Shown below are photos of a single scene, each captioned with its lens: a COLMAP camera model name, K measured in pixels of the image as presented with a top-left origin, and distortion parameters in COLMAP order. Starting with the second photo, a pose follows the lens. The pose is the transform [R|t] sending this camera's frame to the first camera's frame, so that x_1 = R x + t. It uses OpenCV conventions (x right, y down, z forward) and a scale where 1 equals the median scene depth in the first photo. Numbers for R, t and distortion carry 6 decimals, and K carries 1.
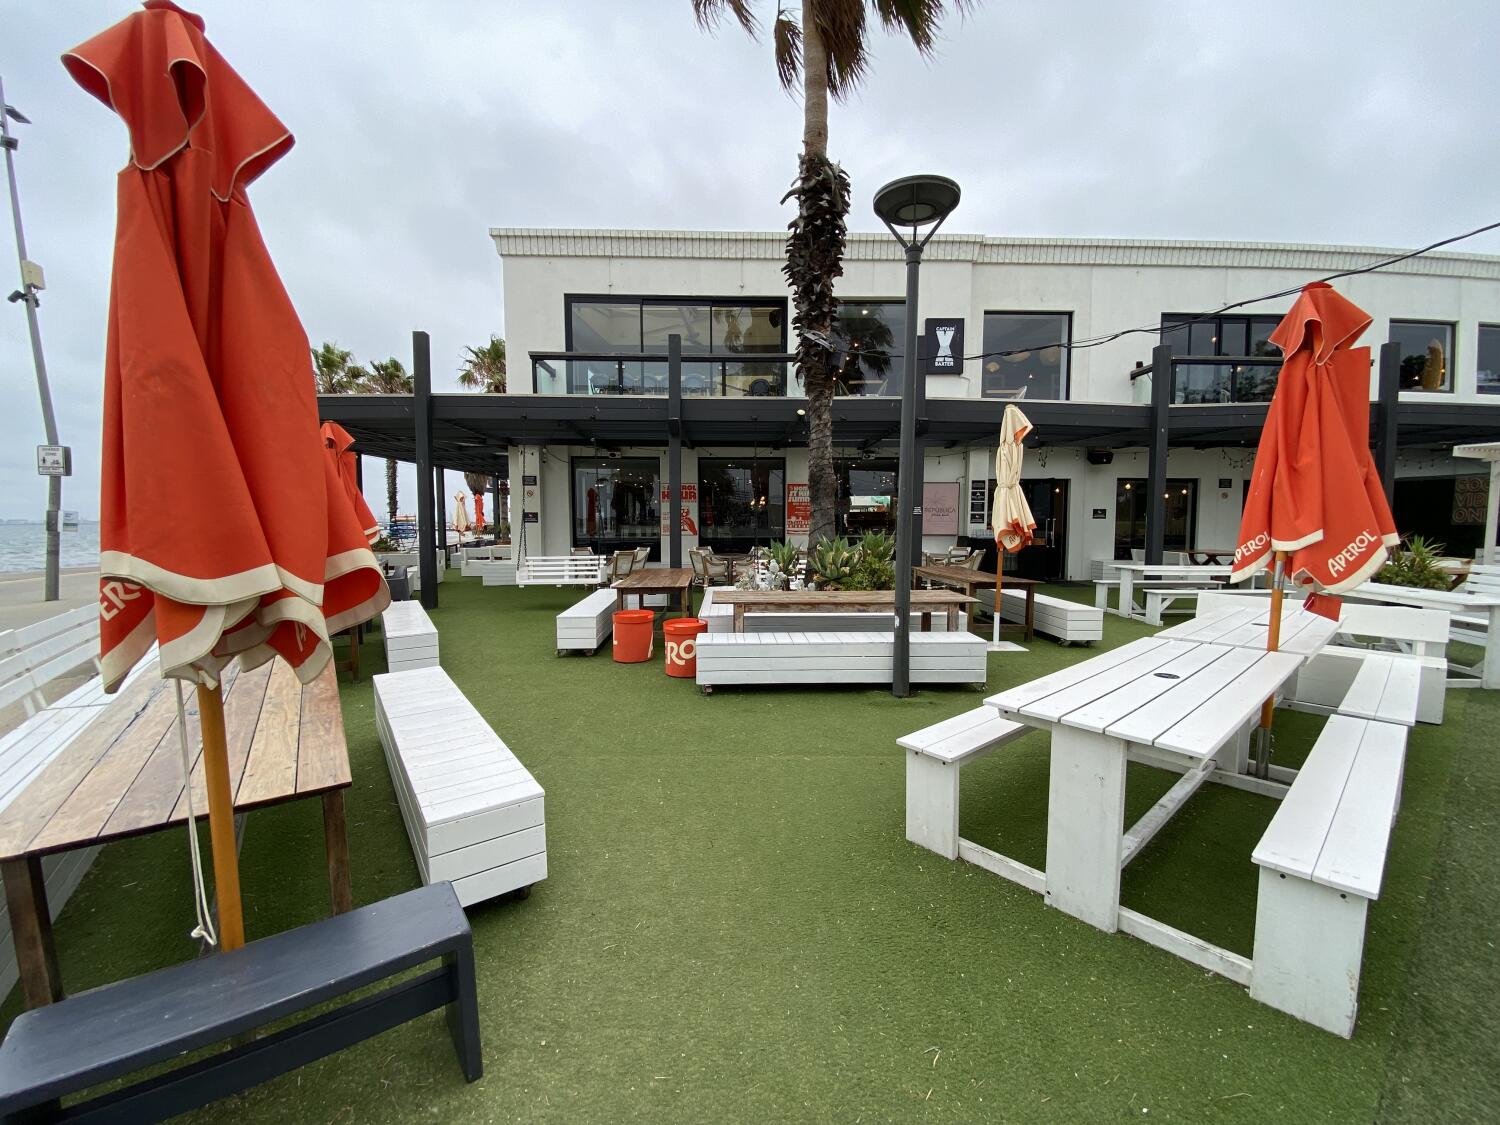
lens RADIAL K [[612.1, 0, 742.8], [0, 612.1, 564.7], [0, 0, 1]] dist [0.006154, -0.008734]
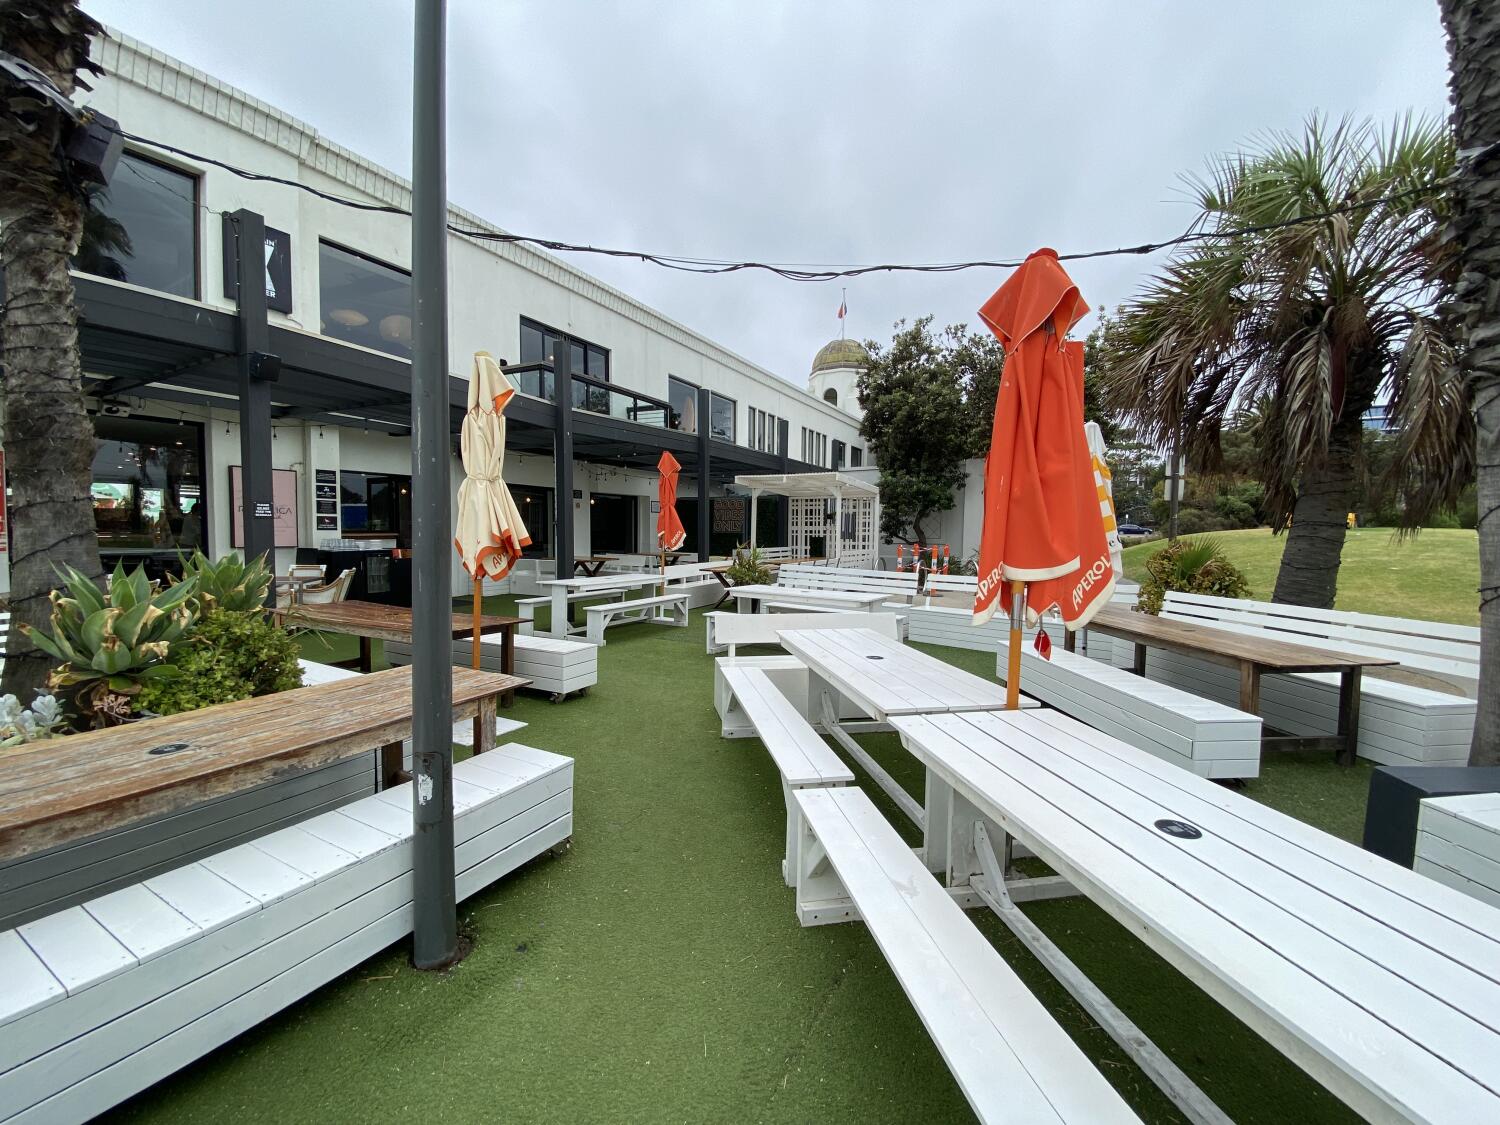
lens RADIAL K [[612.1, 0, 754.4], [0, 612.1, 559.8], [0, 0, 1]] dist [0.006154, -0.008734]
pose [[0.490182, -0.038144, 0.870785, 0.002364], [0.049970, 0.998629, 0.015616, -0.019454], [-0.870186, 0.035858, 0.491416, 0.220058]]
